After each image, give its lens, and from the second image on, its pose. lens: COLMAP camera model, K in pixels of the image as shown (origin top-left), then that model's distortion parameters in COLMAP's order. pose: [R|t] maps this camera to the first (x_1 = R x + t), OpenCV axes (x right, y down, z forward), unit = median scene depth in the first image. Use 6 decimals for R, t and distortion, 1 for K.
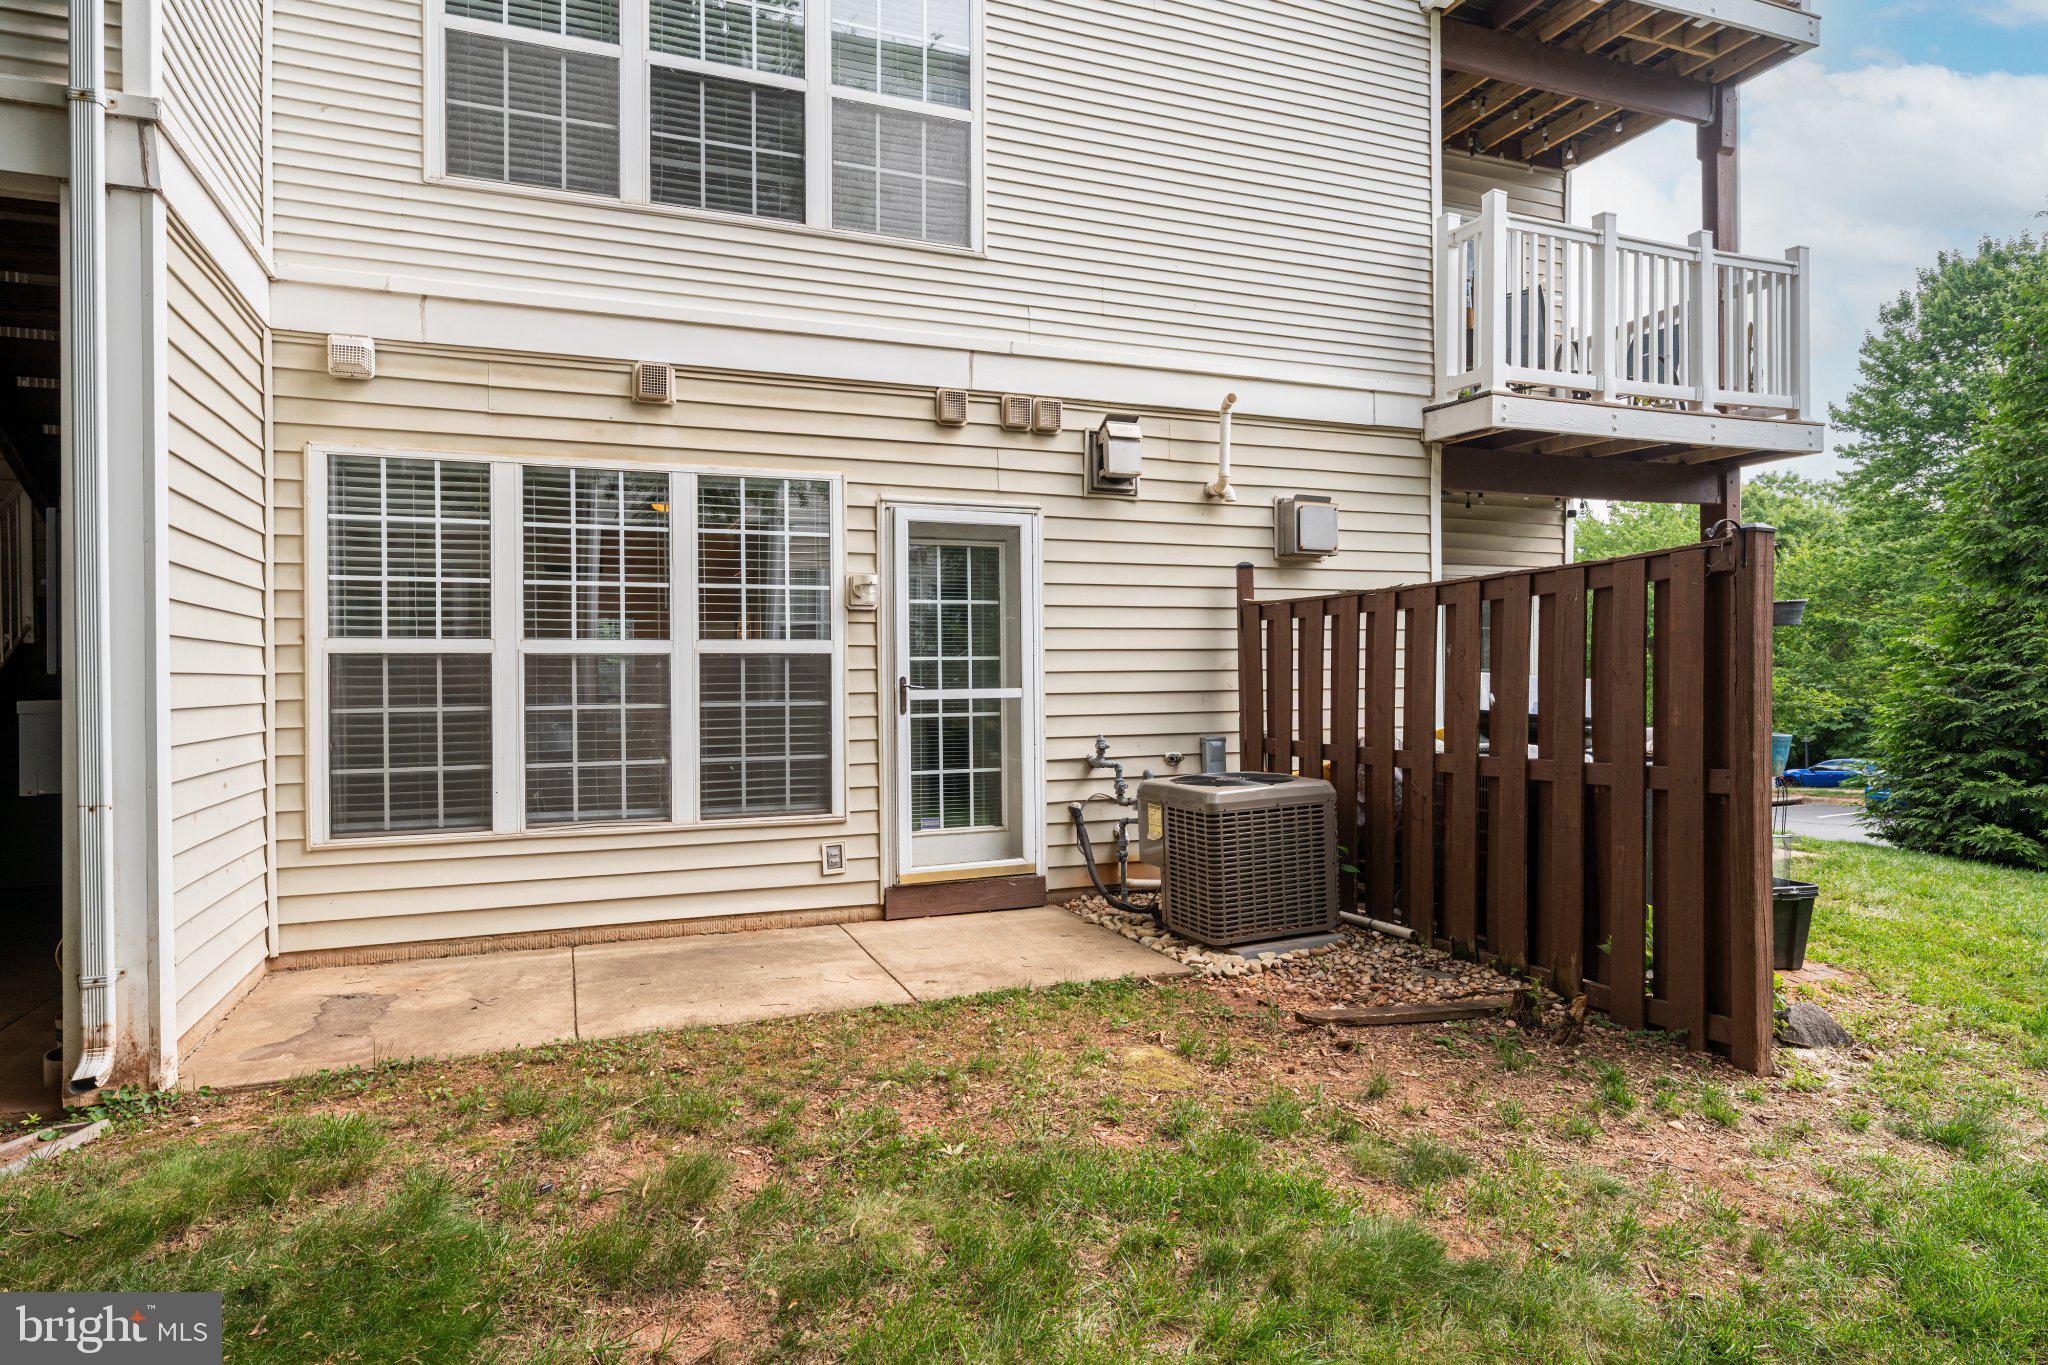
lens RADIAL K [[1113.9, 0, 1022.4], [0, 1113.9, 686.0], [0, 0, 1]] dist [0.003376, -0.000484]
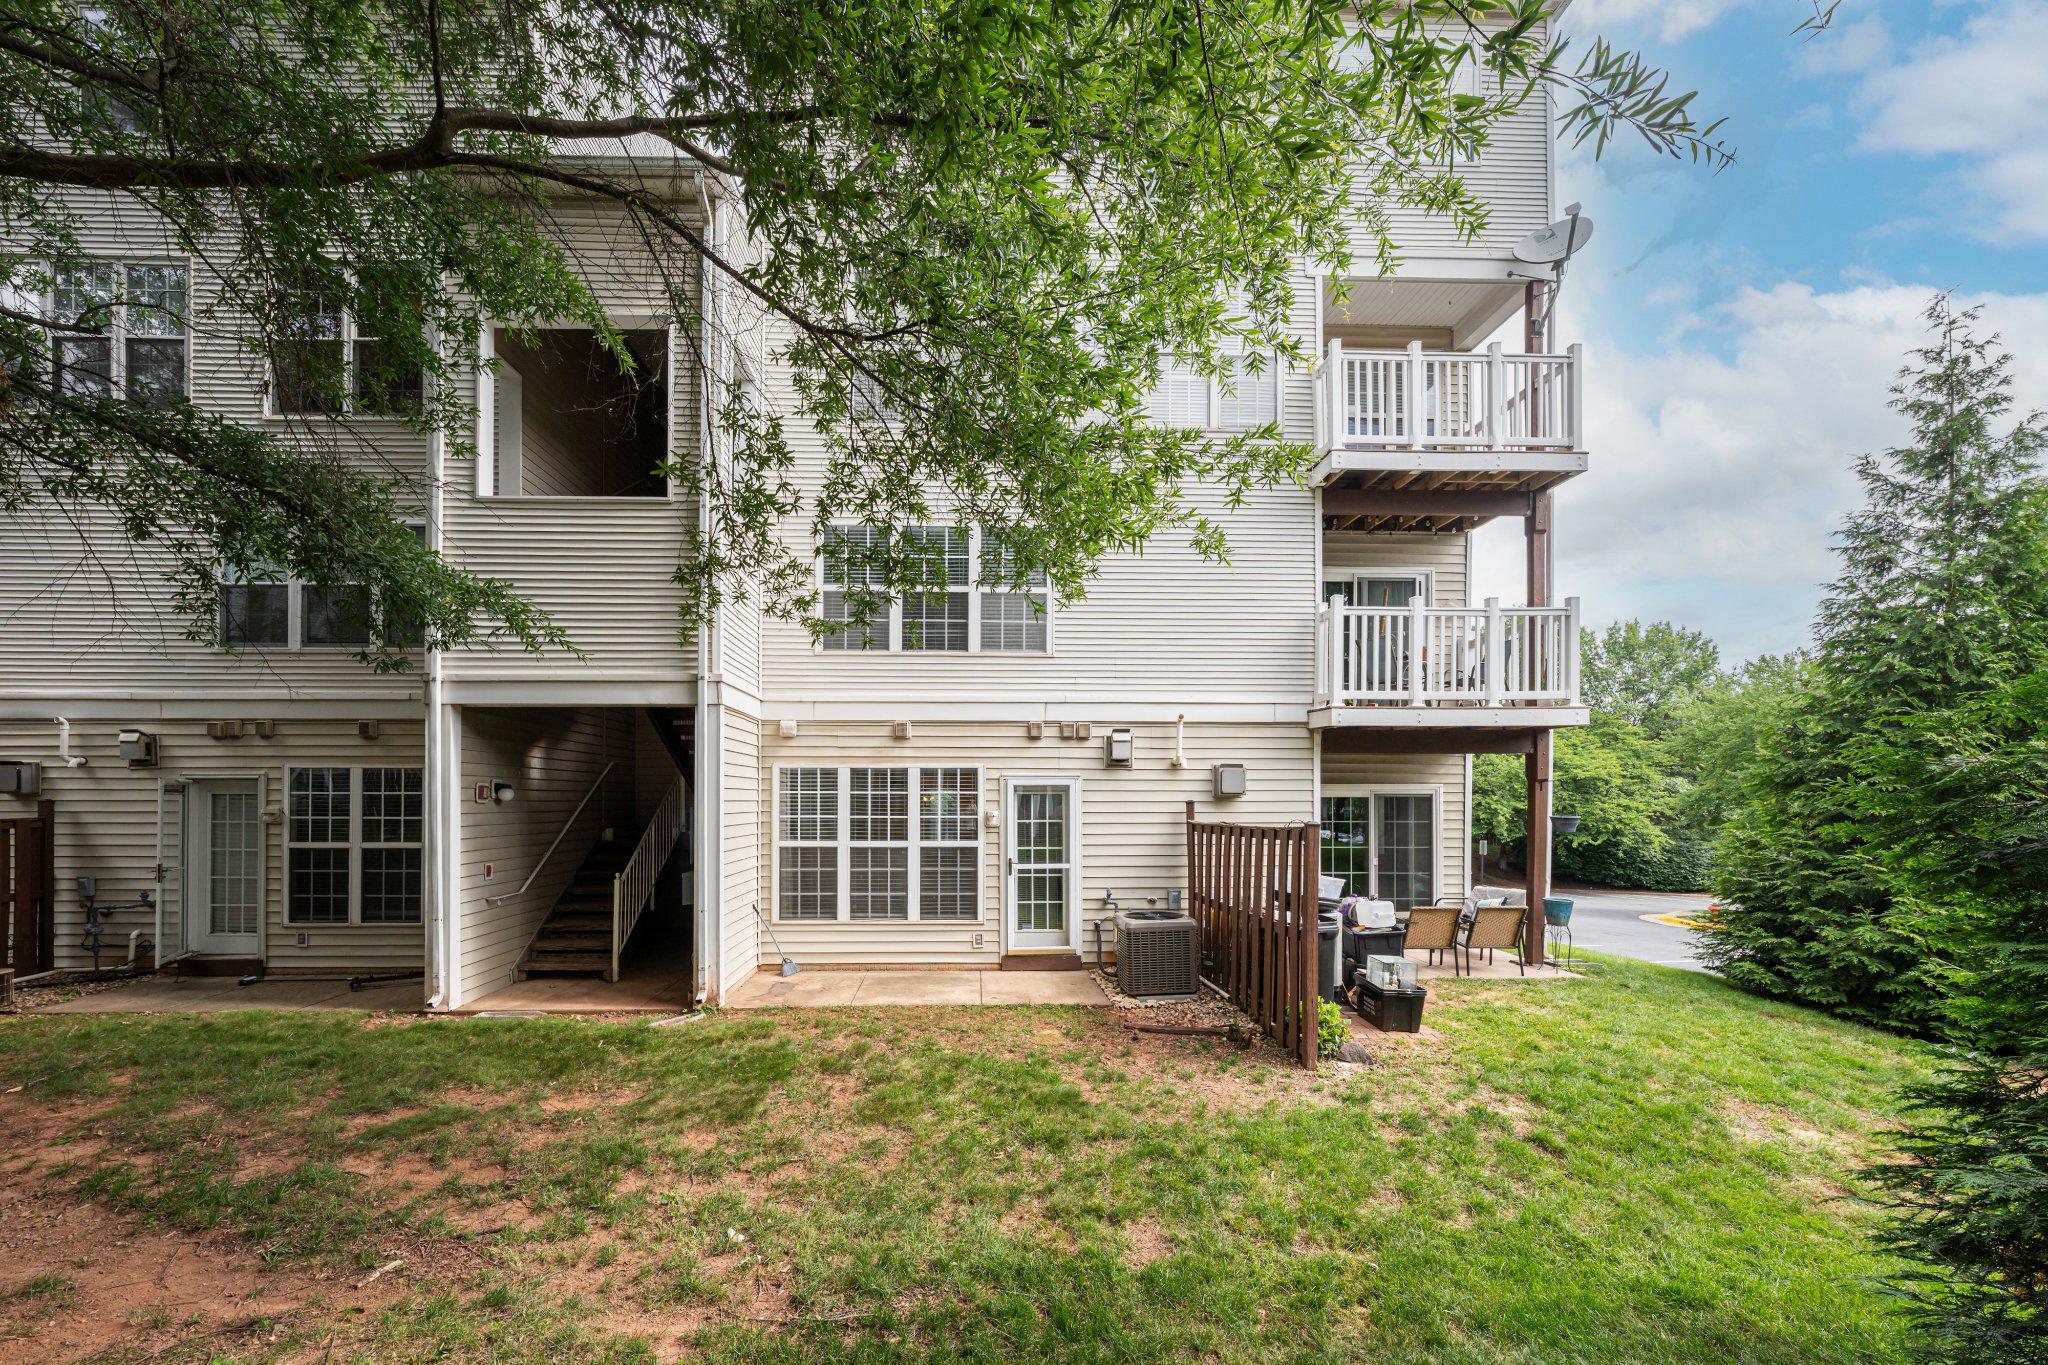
lens RADIAL K [[779.7, 0, 984.6], [0, 779.7, 806.8], [0, 0, 1]] dist [0.001466, -0.000074]
pose [[0.938228, 0.007411, -0.345940, 0.370782], [-0.008151, 0.999967, -0.000683, -0.107081], [0.345923, 0.003461, 0.938257, -0.433552]]
